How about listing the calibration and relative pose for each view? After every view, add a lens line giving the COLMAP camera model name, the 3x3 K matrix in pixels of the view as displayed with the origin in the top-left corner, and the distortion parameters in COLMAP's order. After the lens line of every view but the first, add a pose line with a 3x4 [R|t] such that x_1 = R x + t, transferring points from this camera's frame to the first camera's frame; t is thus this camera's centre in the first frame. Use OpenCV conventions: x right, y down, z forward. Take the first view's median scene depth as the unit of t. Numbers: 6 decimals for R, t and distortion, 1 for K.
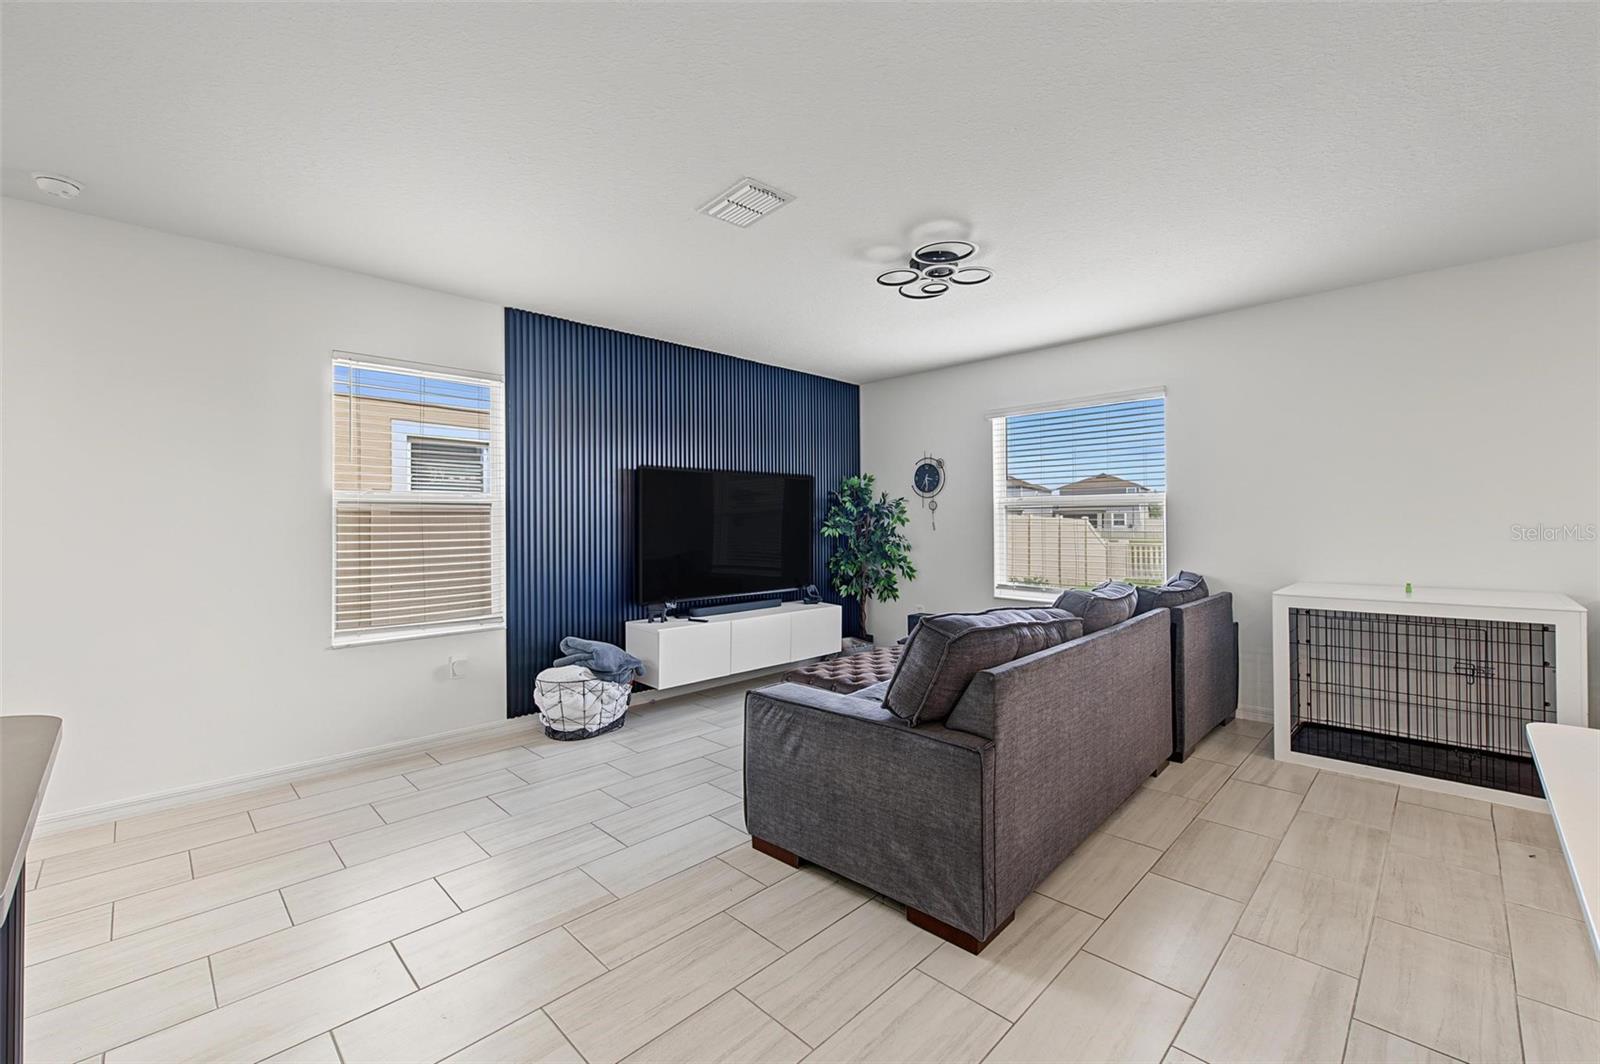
lens RADIAL K [[662.6, 0, 813.5], [0, 662.6, 530.7], [0, 0, 1]] dist [0.000076, -0.000077]
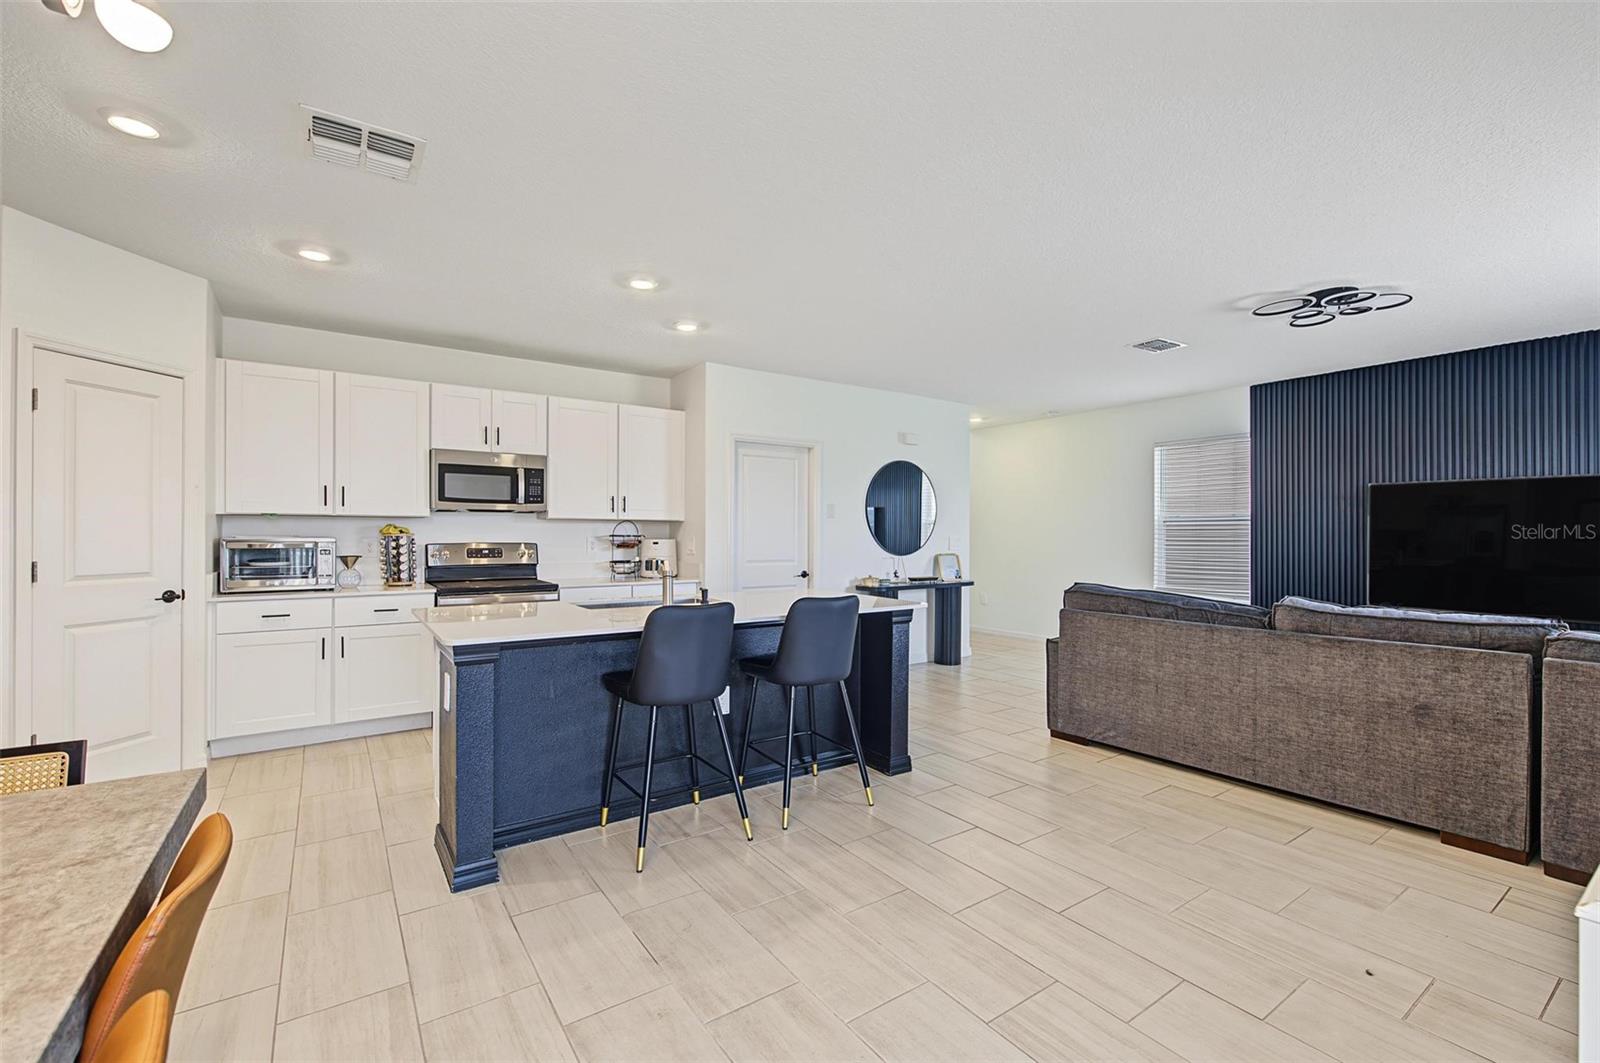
lens RADIAL K [[680.3, 0, 803.9], [0, 680.3, 534.0], [0, 0, 1]] dist [-0.002249, -0.000516]
pose [[-0.190482, 0.014680, -0.981581, 1.226159], [-0.012463, 0.999771, 0.017371, -0.015585], [0.981612, 0.015542, -0.190255, 0.301379]]
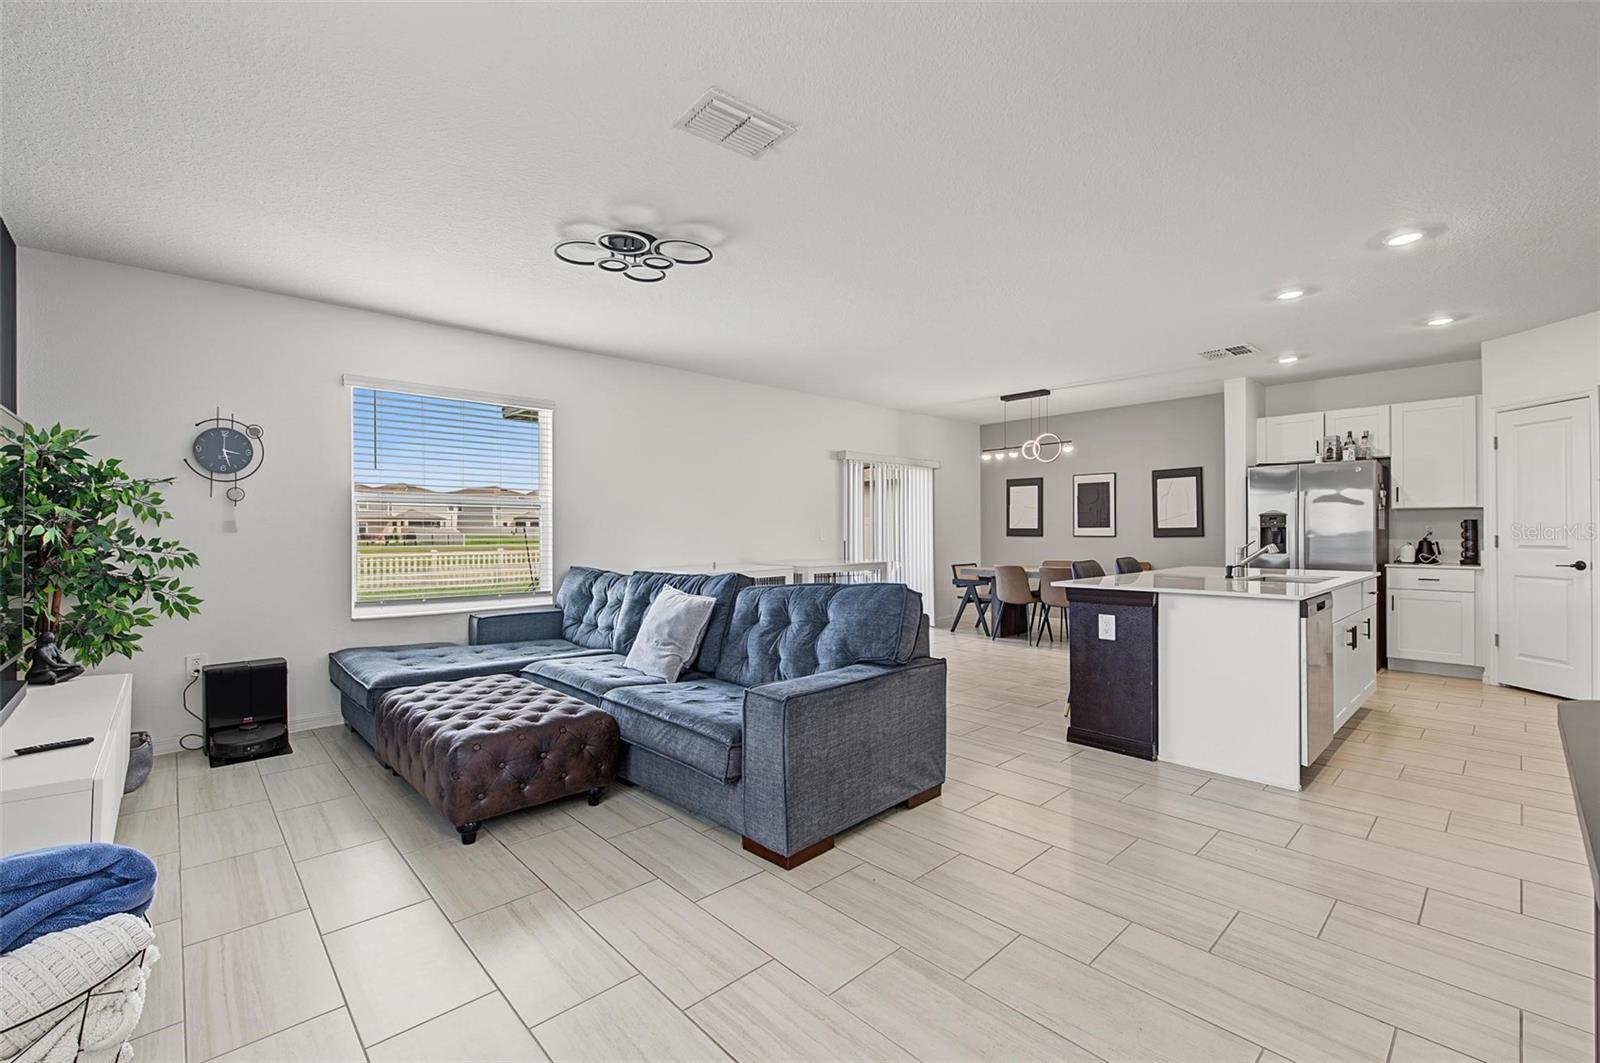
lens RADIAL K [[675.3, 0, 798.0], [0, 675.3, 531.8], [0, 0, 1]] dist [-0.001255, -0.000480]
pose [[0.052515, 0.012836, 0.998538, -0.638319], [0.017036, 0.999760, -0.013747, 0.024570], [-0.998475, 0.017733, 0.052283, 0.594317]]
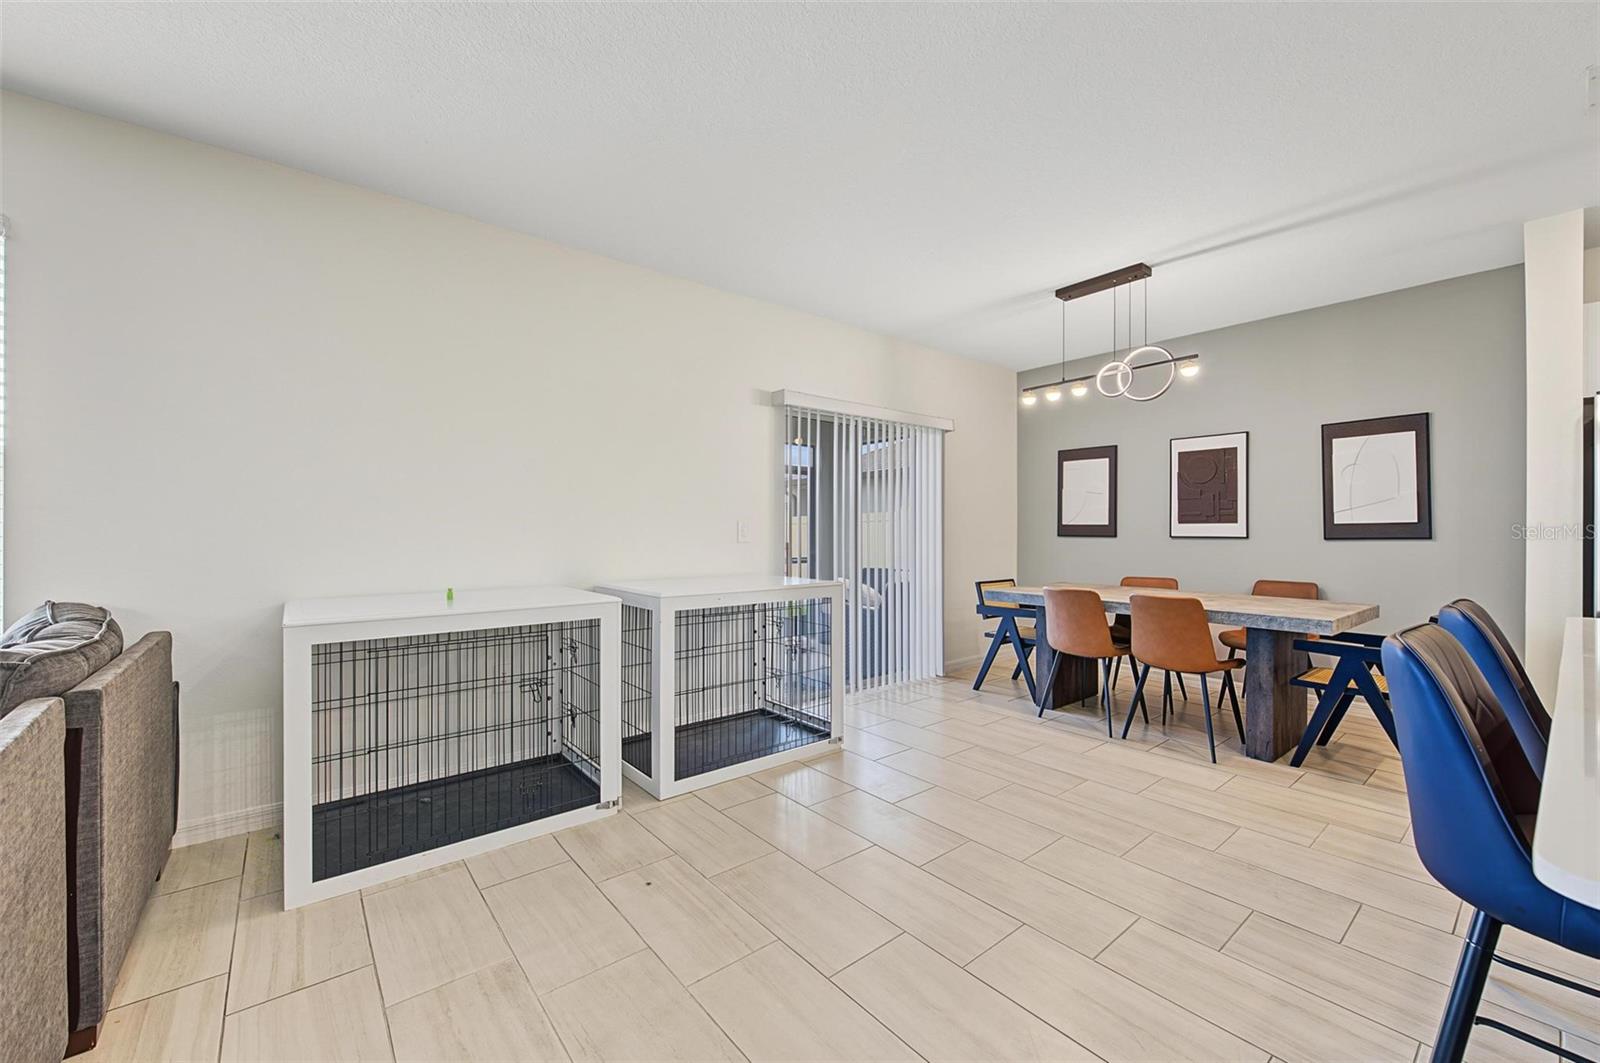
lens RADIAL K [[626.0, 0, 794.7], [0, 626.0, 531.1], [0, 0, 1]] dist [-0.002144, -0.003159]
pose [[0.125826, 0.013903, 0.991955, 0.181958], [0.010428, 0.999828, -0.015336, 0.023360], [-0.991998, 0.012274, 0.125659, 0.424237]]
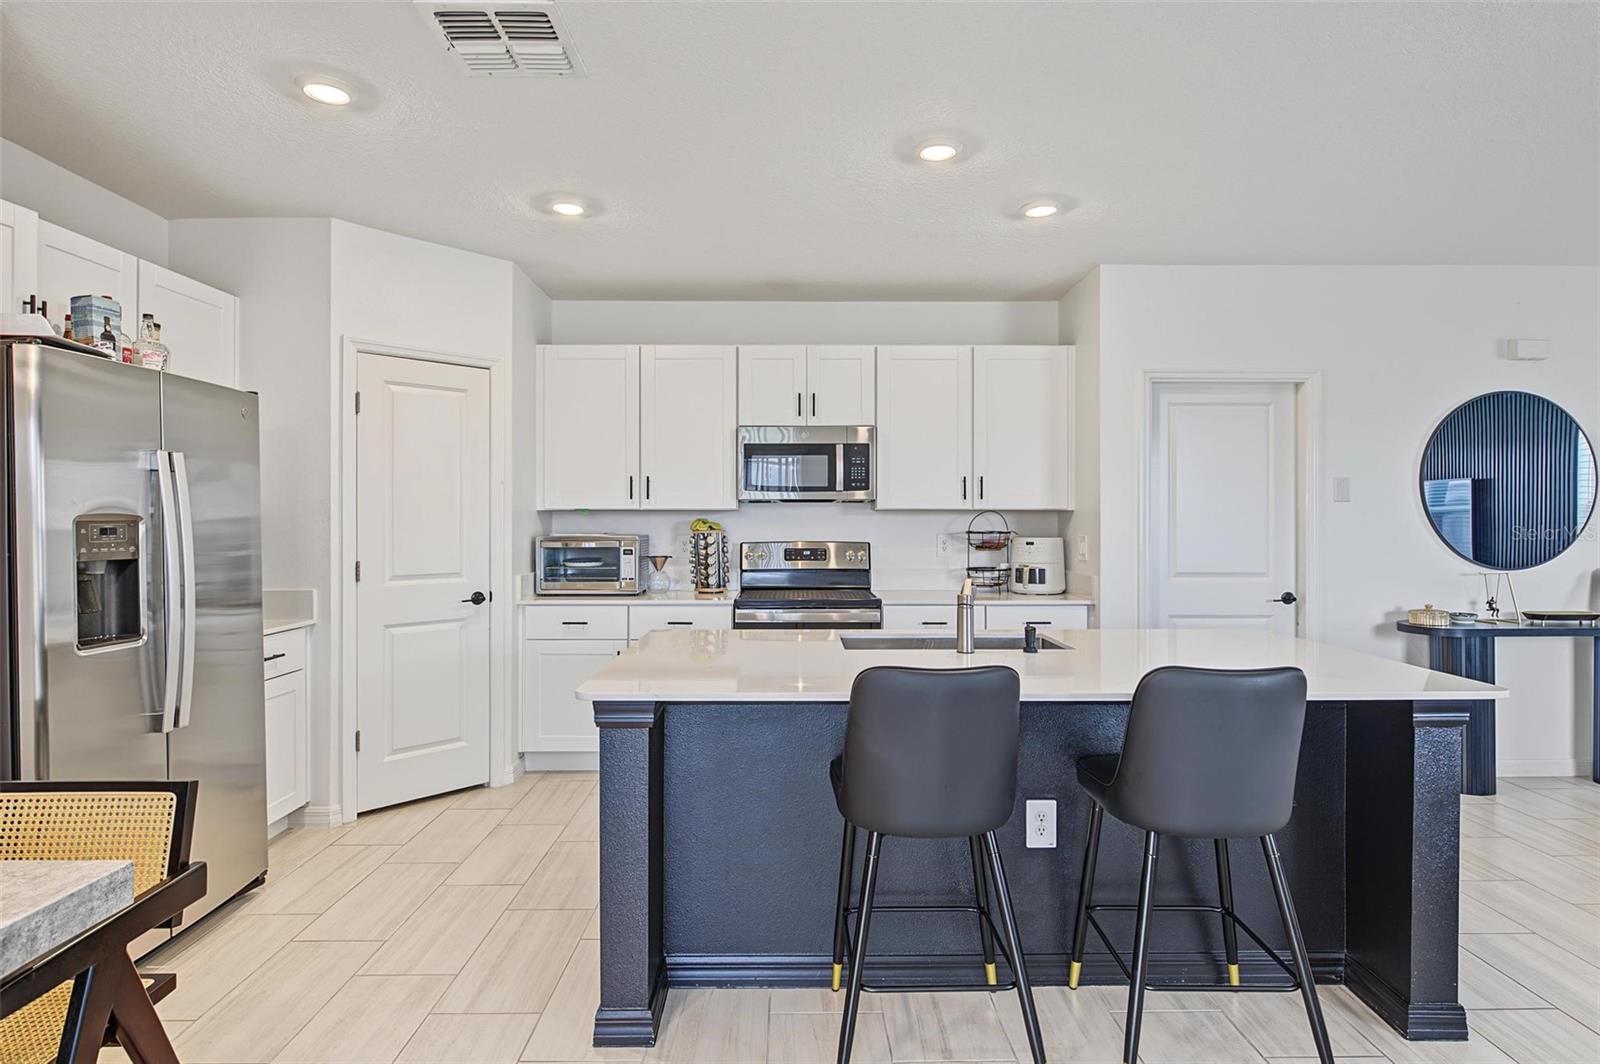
lens RADIAL K [[850.7, 0, 799.0], [0, 850.7, 519.2], [0, 0, 1]] dist [-0.001140, -0.000638]
pose [[-0.710701, 0.015198, -0.703330, 0.985930], [0.002571, 0.999816, 0.019007, -0.025646], [0.703489, 0.011700, -0.710609, 0.354246]]
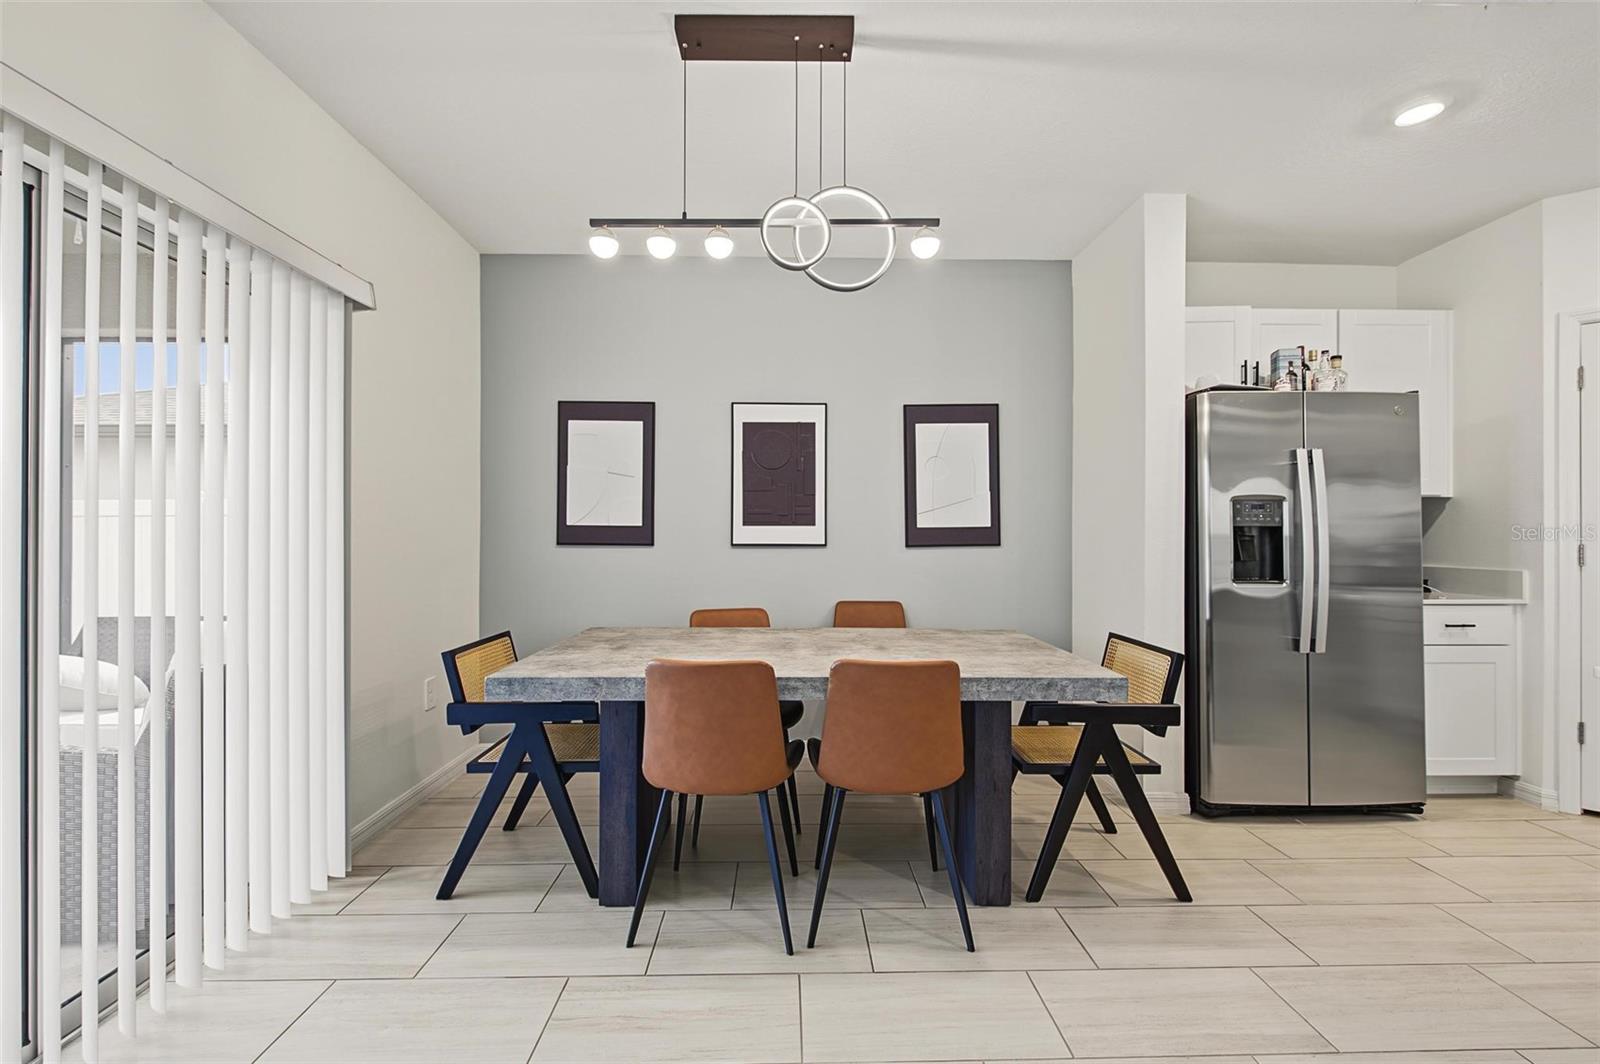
lens RADIAL K [[666.8, 0, 798.0], [0, 666.8, 533.9], [0, 0, 1]] dist [-0.003517, -0.000407]
pose [[-0.709975, 0.015383, 0.704059, 0.771248], [0.017139, 0.999843, -0.004563, 0.014764], [-0.704019, 0.008827, -0.710127, 0.419839]]
